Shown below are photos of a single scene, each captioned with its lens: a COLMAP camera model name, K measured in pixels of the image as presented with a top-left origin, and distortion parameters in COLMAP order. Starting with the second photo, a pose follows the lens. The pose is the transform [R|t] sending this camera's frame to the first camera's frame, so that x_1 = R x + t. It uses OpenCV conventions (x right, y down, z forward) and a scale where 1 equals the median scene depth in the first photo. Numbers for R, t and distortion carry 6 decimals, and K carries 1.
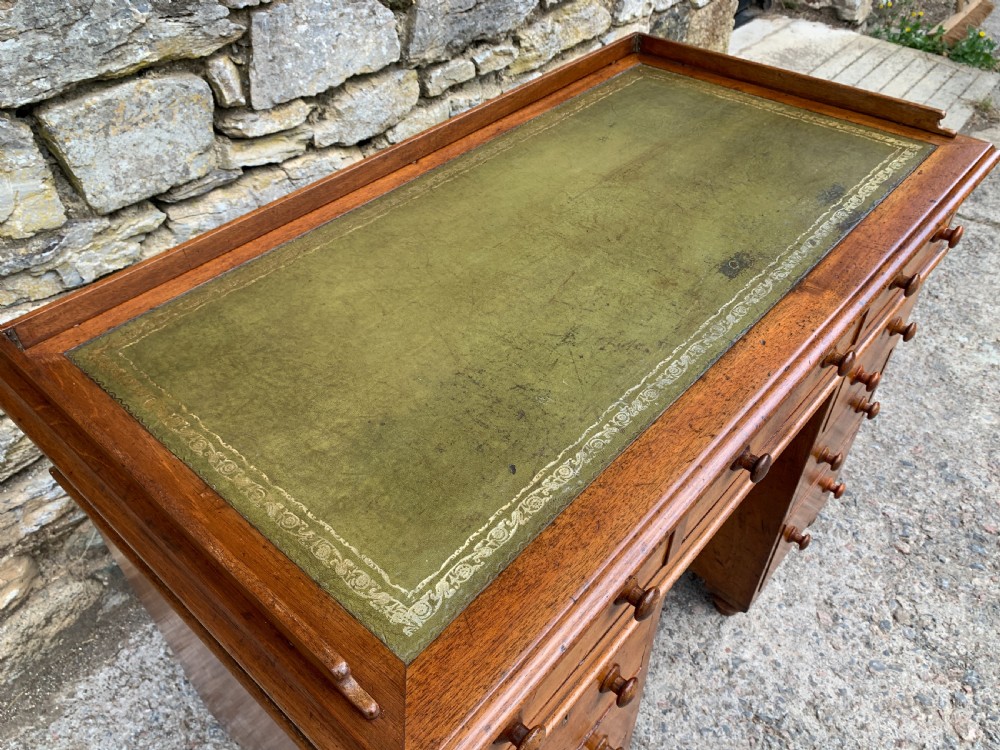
lens RADIAL K [[769.4, 0, 496.8], [0, 769.4, 374.6], [0, 0, 1]] dist [0.003208, 0.008917]
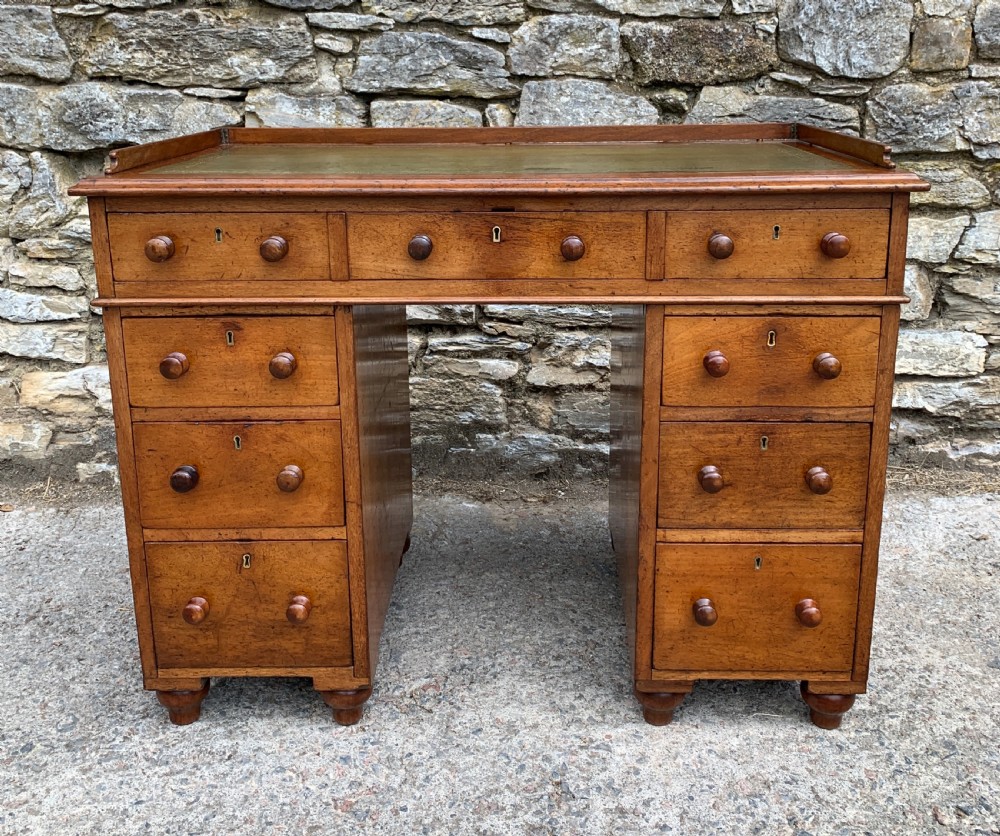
lens RADIAL K [[1044.2, 0, 514.0], [0, 1044.2, 284.6], [0, 0, 1]] dist [0.010992, 0.000000]
pose [[0.648224, 0.165911, -0.743155, 1.068787], [-0.509193, 0.820104, -0.261058, 0.332096], [0.566152, 0.547633, 0.616092, -0.005564]]
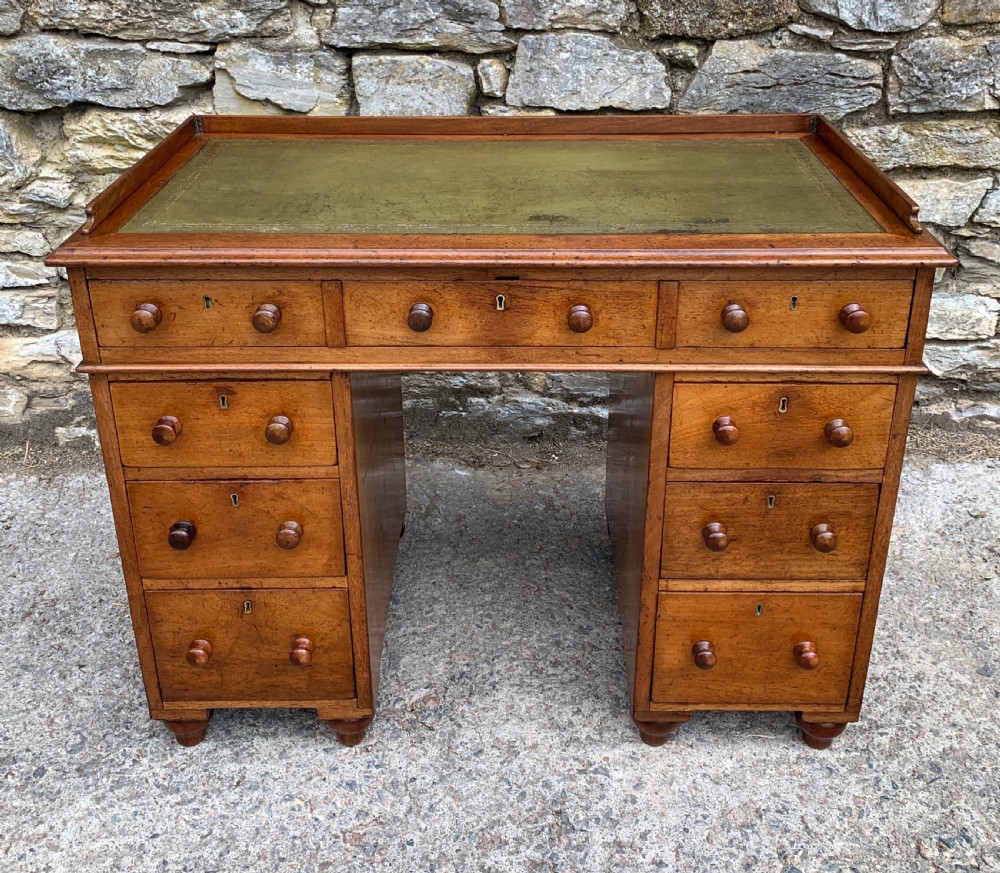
lens RADIAL K [[1112.9, 0, 505.1], [0, 1112.9, 290.4], [0, 0, 1]] dist [0.009546, 0.000000]
pose [[0.657026, 0.294451, -0.693985, 1.004239], [-0.507767, 0.853280, -0.118687, 0.132132], [0.557216, 0.430363, 0.710140, -0.160557]]
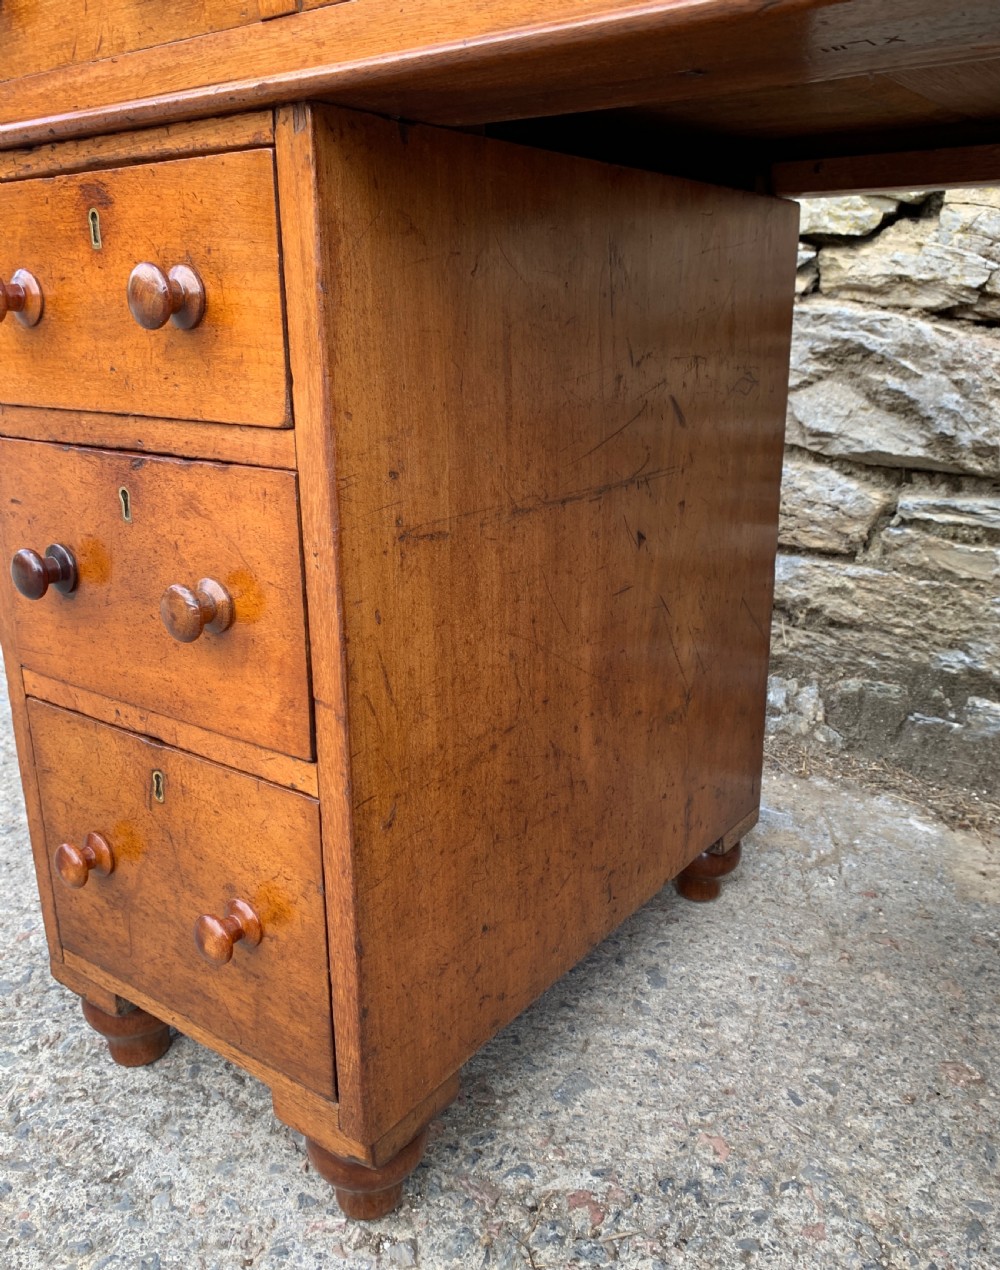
lens RADIAL K [[1060.4, 0, 491.5], [0, 1060.4, 636.6], [0, 0, 1]] dist [0.018776, -0.005479]
pose [[0.077799, 0.298207, -0.951326, 0.545276], [-0.664964, 0.726481, 0.173346, 0.177674], [0.742813, 0.619111, 0.254816, 0.659613]]
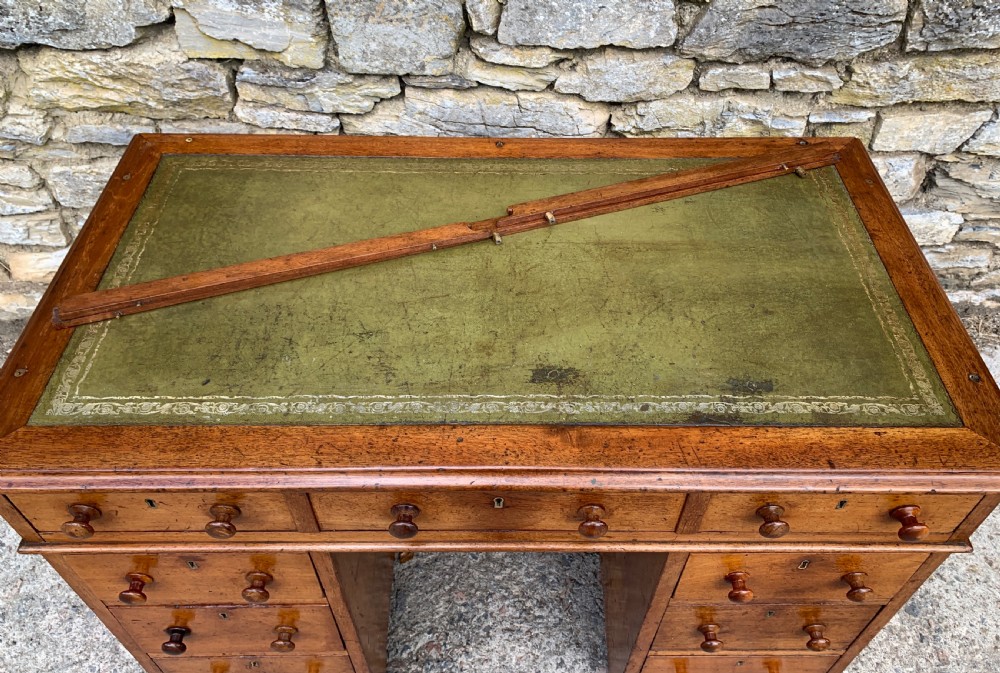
lens RADIAL K [[786.1, 0, 503.8], [0, 786.1, 287.7], [0, 0, 1]] dist [0.006574, -0.009726]
pose [[0.667826, 0.540278, -0.511965, 0.482259], [-0.510268, 0.833083, 0.213541, -0.281431], [0.541881, 0.118631, 0.832041, 0.056172]]
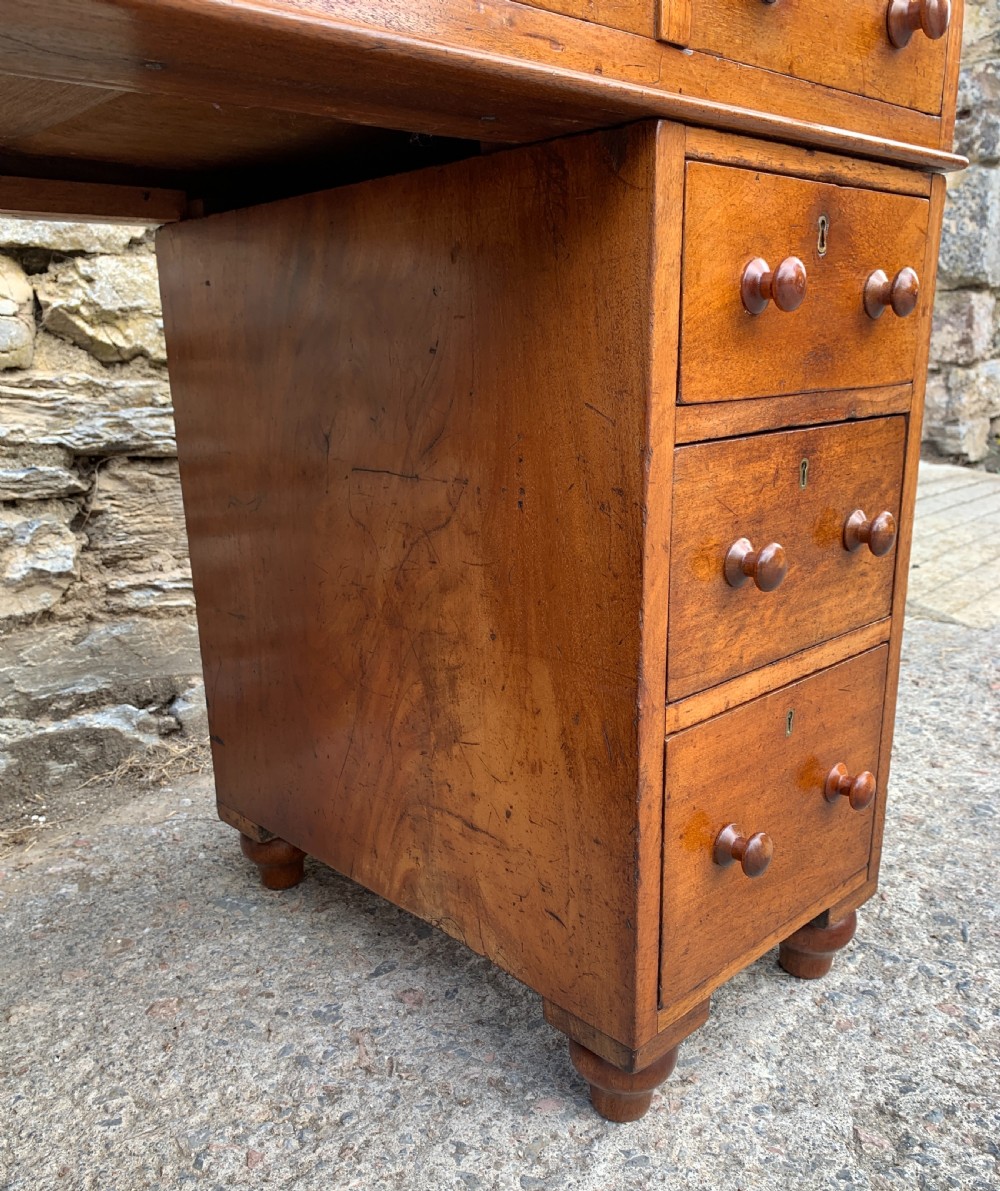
lens RADIAL K [[1022.5, 0, 501.3], [0, 1022.5, 656.8], [0, 0, 1]] dist [0.033225, -0.021082]
pose [[0.995974, 0.007520, -0.089325, 0.322020], [-0.044671, 0.905570, -0.421838, 0.363165], [0.077717, 0.424130, 0.902260, 0.477986]]
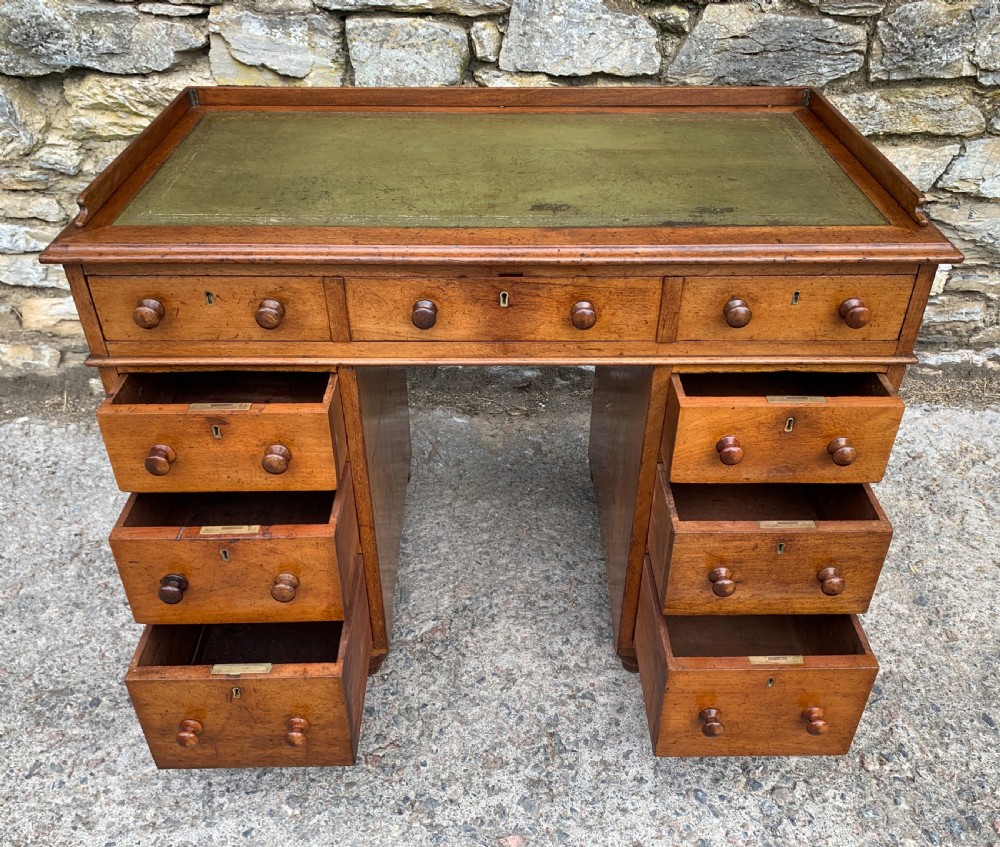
lens RADIAL K [[914.9, 0, 505.2], [0, 914.9, 424.2], [0, 0, 1]] dist [0.004010, 0.000000]
pose [[0.672186, 0.438860, -0.596295, 0.834690], [-0.504425, 0.861002, 0.065055, 0.061747], [0.541961, 0.257057, 0.800125, -0.066135]]
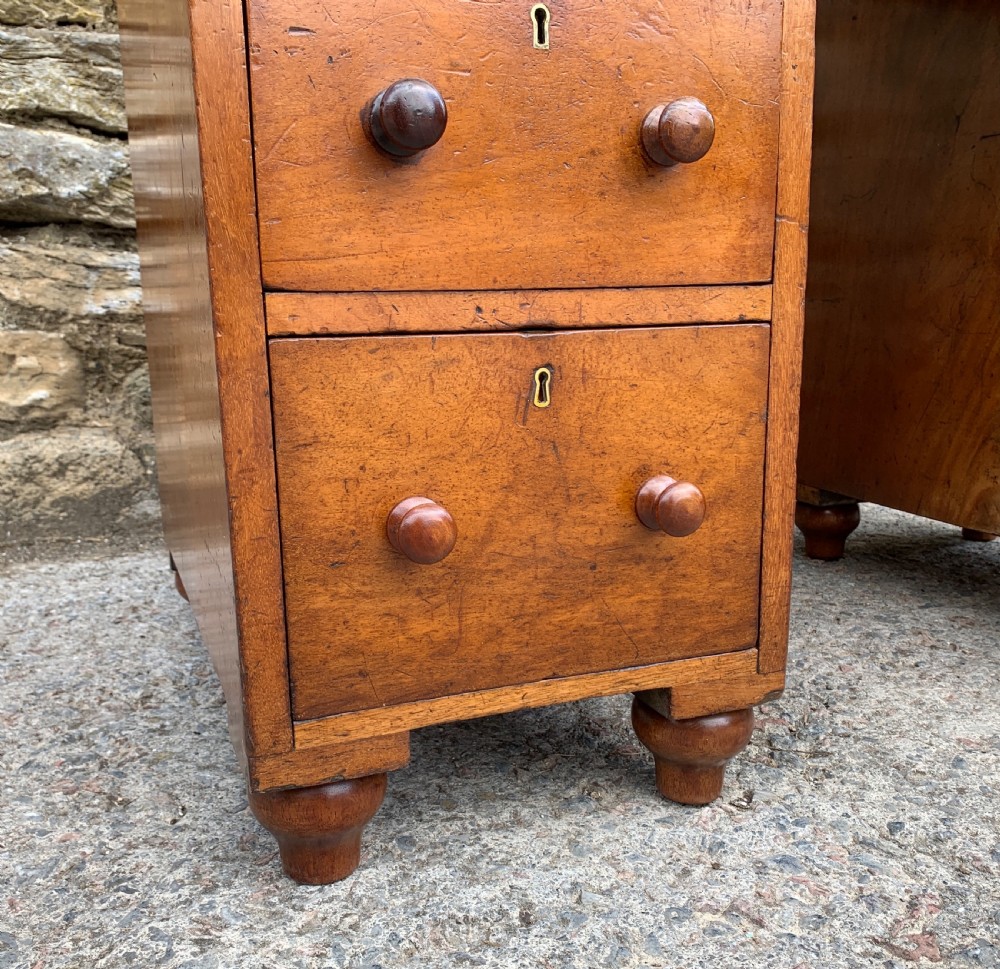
lens RADIAL K [[1079.9, 0, 506.5], [0, 1079.9, 505.1], [0, 0, 1]] dist [0.009234, 0.000000]
pose [[0.889297, 0.100400, -0.446173, 0.248811], [-0.309169, 0.850879, -0.424757, 0.673335], [0.336994, 0.515679, 0.787725, 0.379141]]
